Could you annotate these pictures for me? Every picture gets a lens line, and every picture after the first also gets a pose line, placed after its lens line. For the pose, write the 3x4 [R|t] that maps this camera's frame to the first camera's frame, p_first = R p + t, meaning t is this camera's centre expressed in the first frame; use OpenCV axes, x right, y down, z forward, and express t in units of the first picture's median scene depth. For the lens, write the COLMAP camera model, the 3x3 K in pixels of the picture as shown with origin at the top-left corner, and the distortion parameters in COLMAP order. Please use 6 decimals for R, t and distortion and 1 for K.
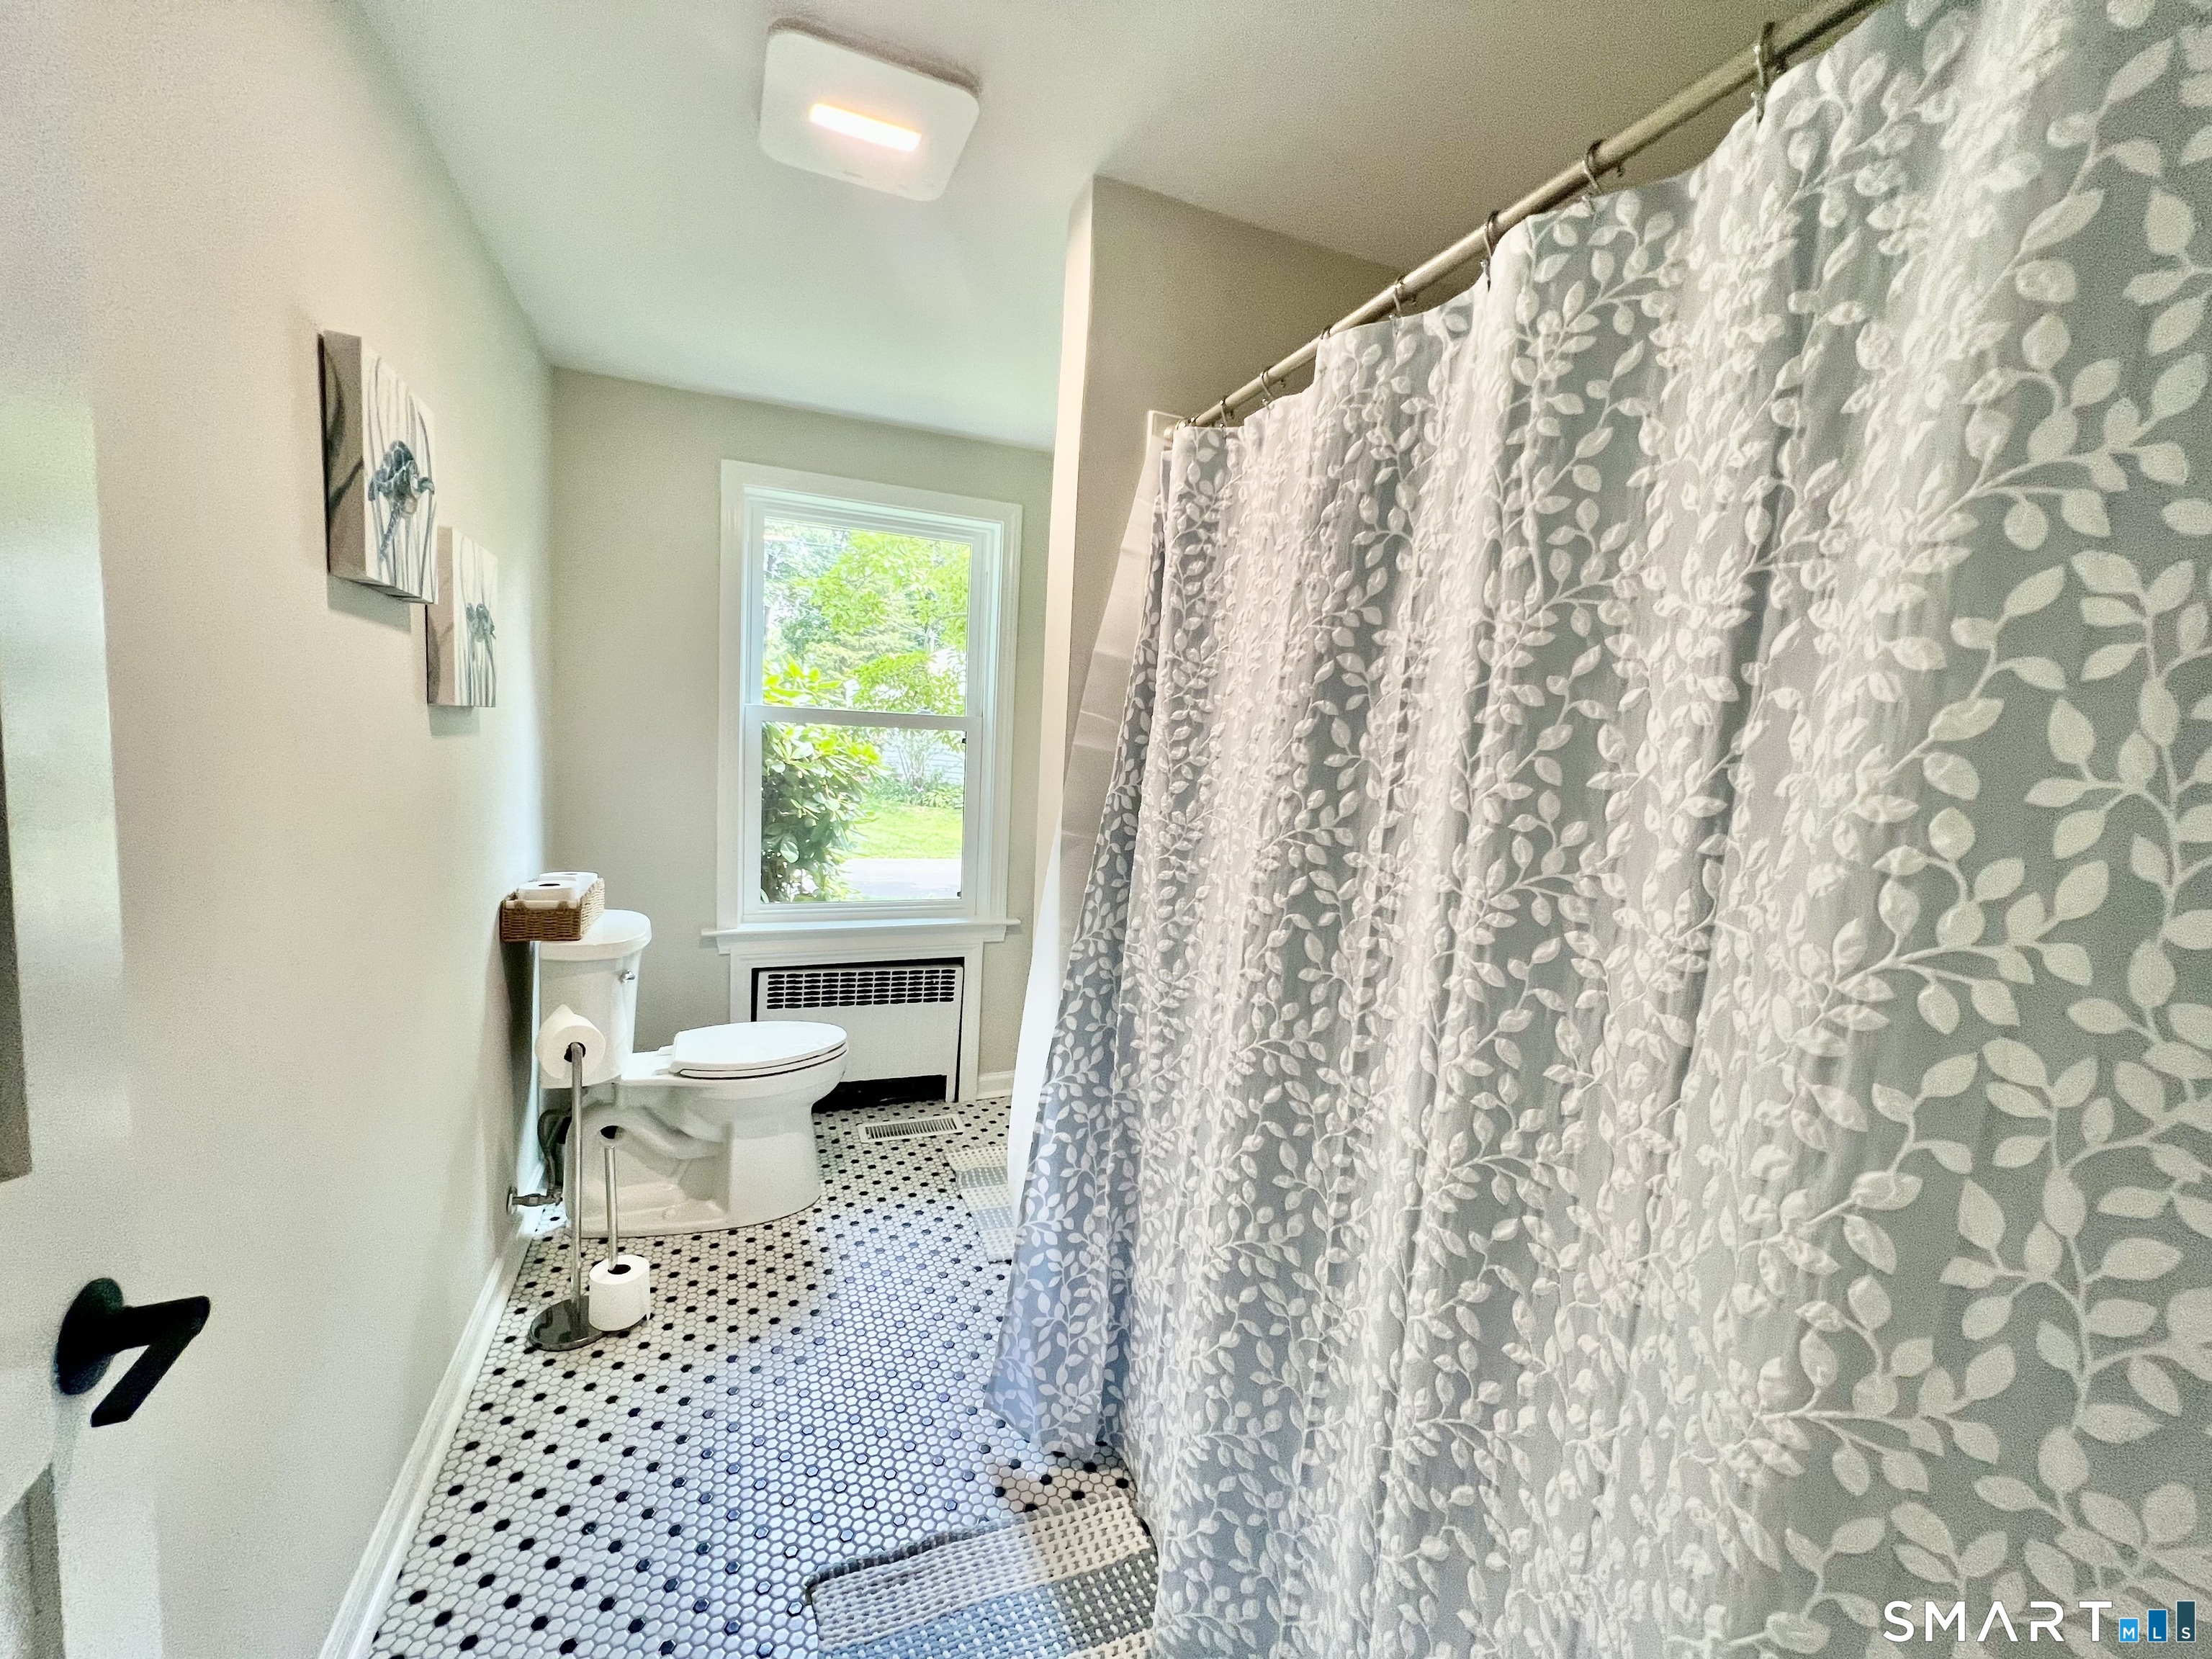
lens RADIAL K [[890.6, 0, 1101.2], [0, 890.6, 823.0], [0, 0, 1]] dist [-0.003895, -0.000262]
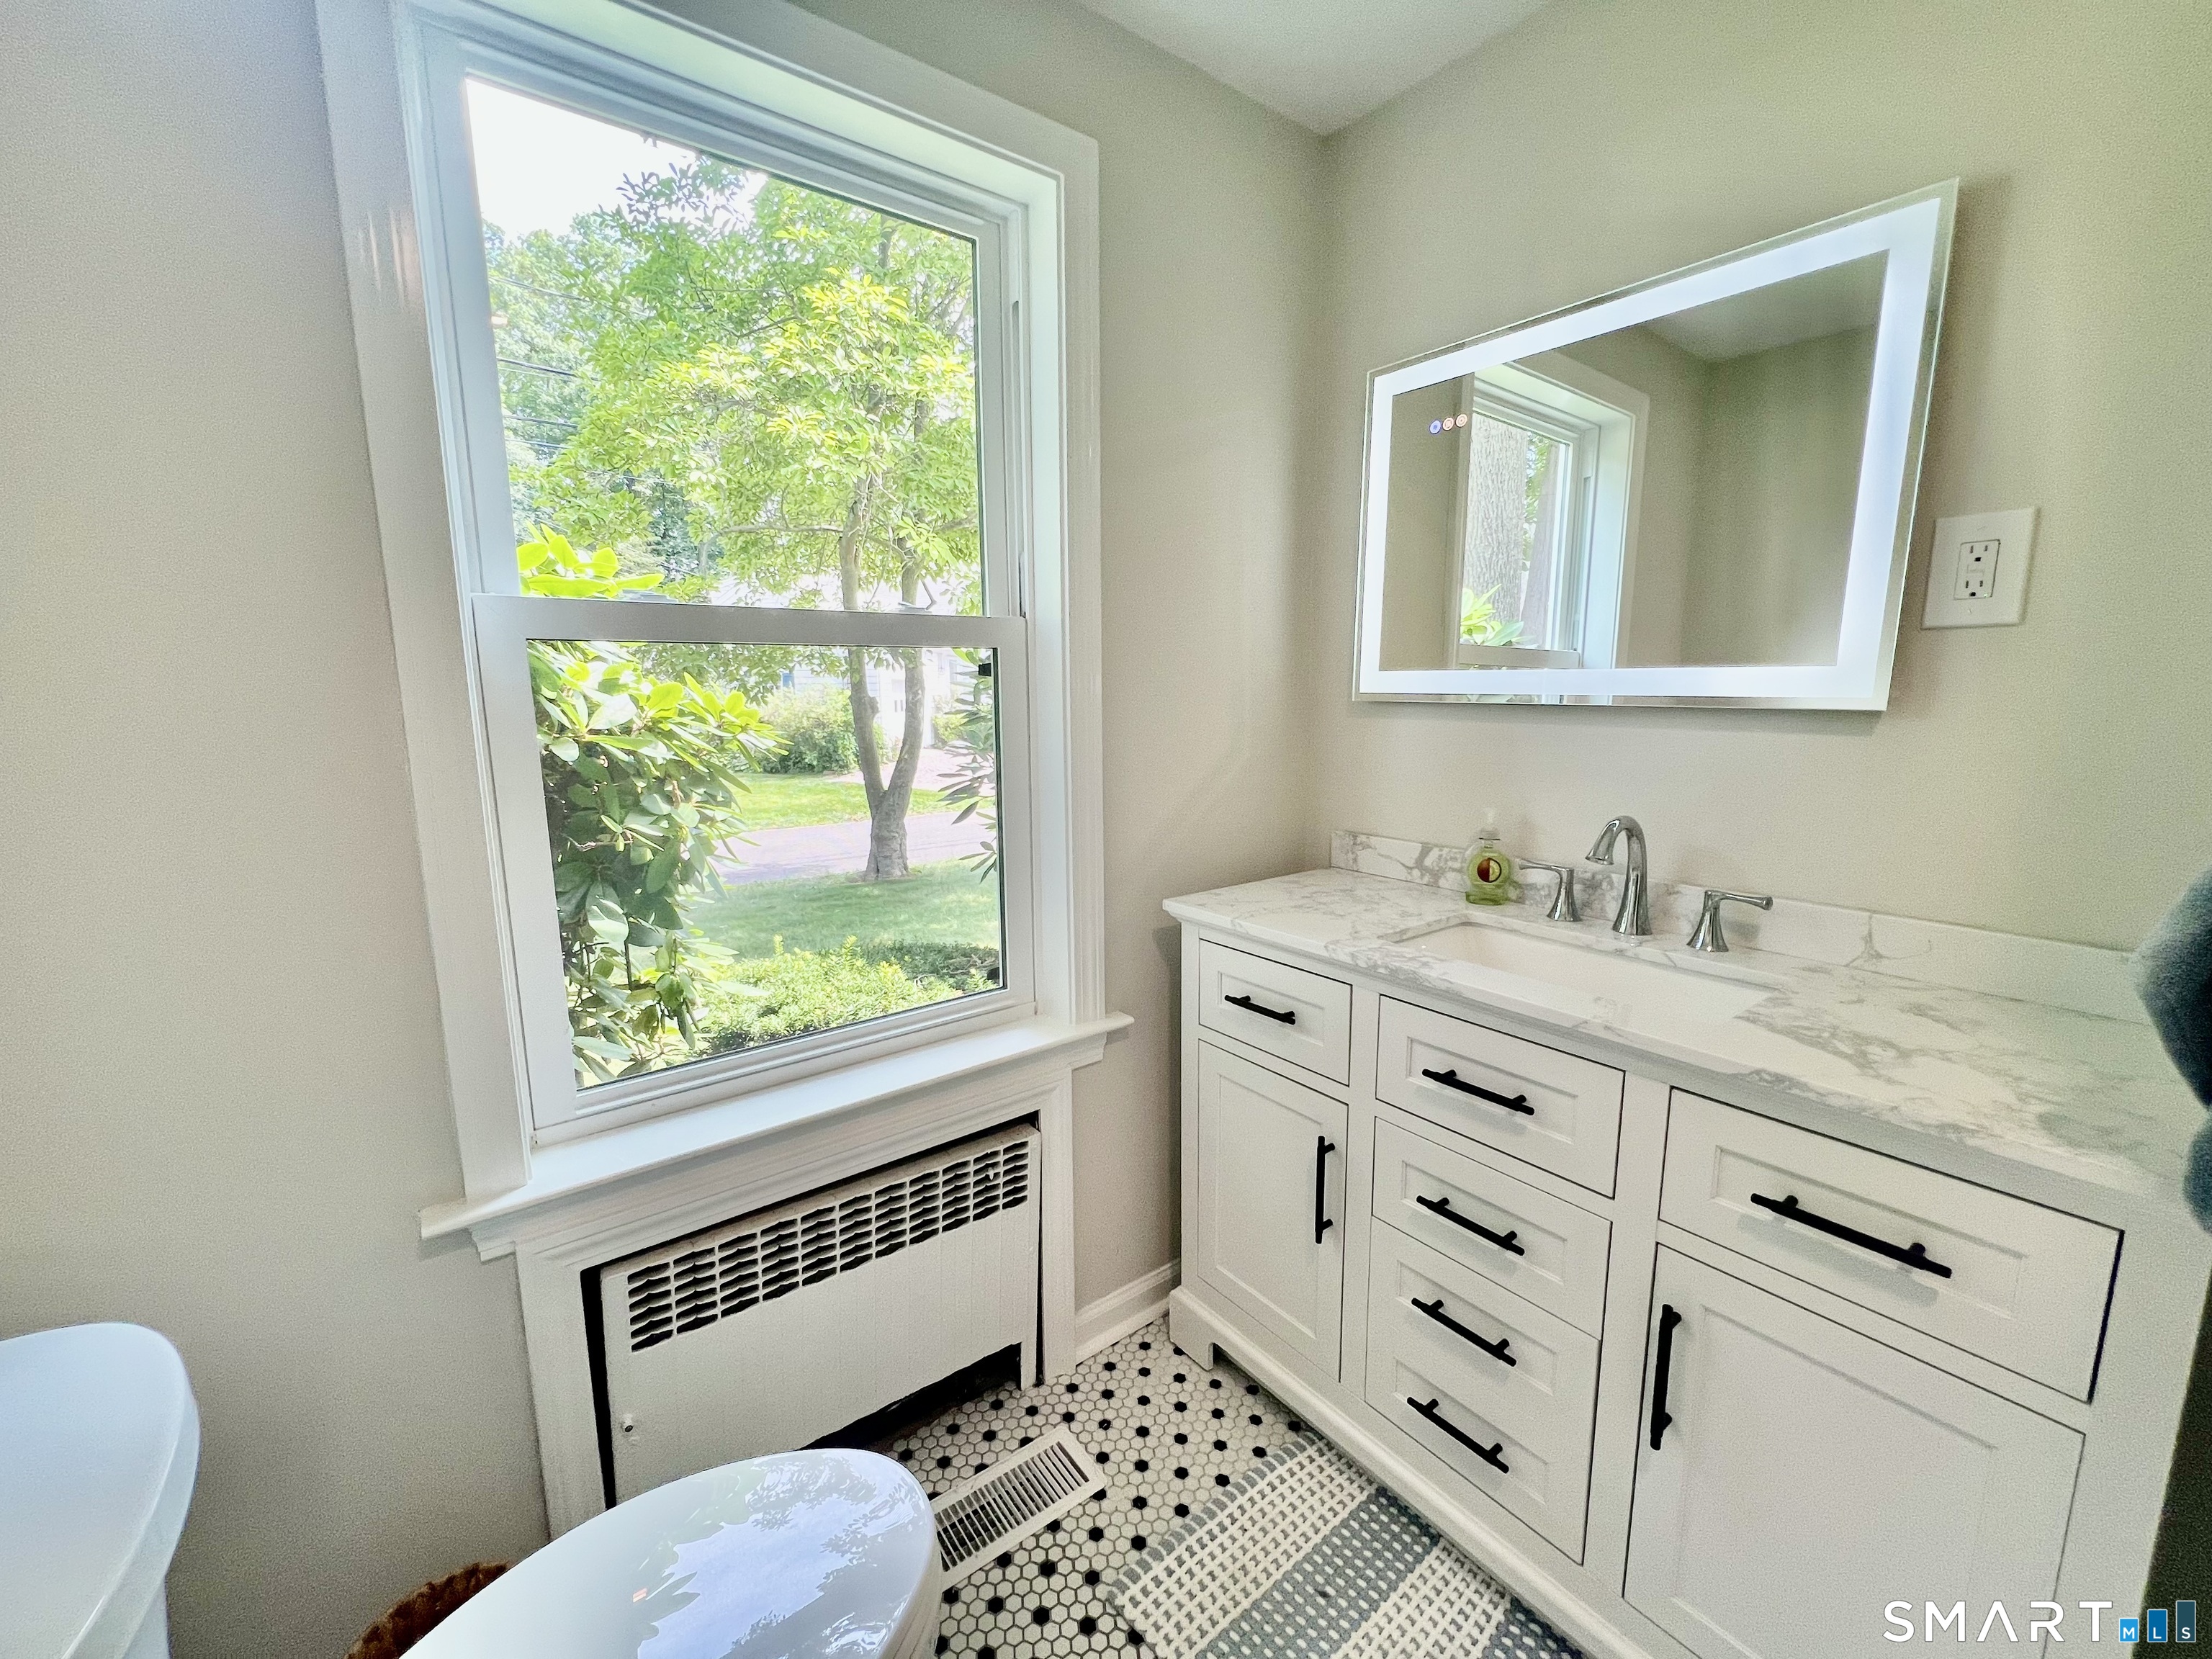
lens RADIAL K [[890.6, 0, 1101.2], [0, 890.6, 823.0], [0, 0, 1]] dist [-0.003895, -0.000262]
pose [[0.967717, -0.093691, 0.233978, -0.219792], [0.077014, 0.993860, 0.079443, -0.043816], [-0.239984, -0.058859, 0.968991, 0.519625]]
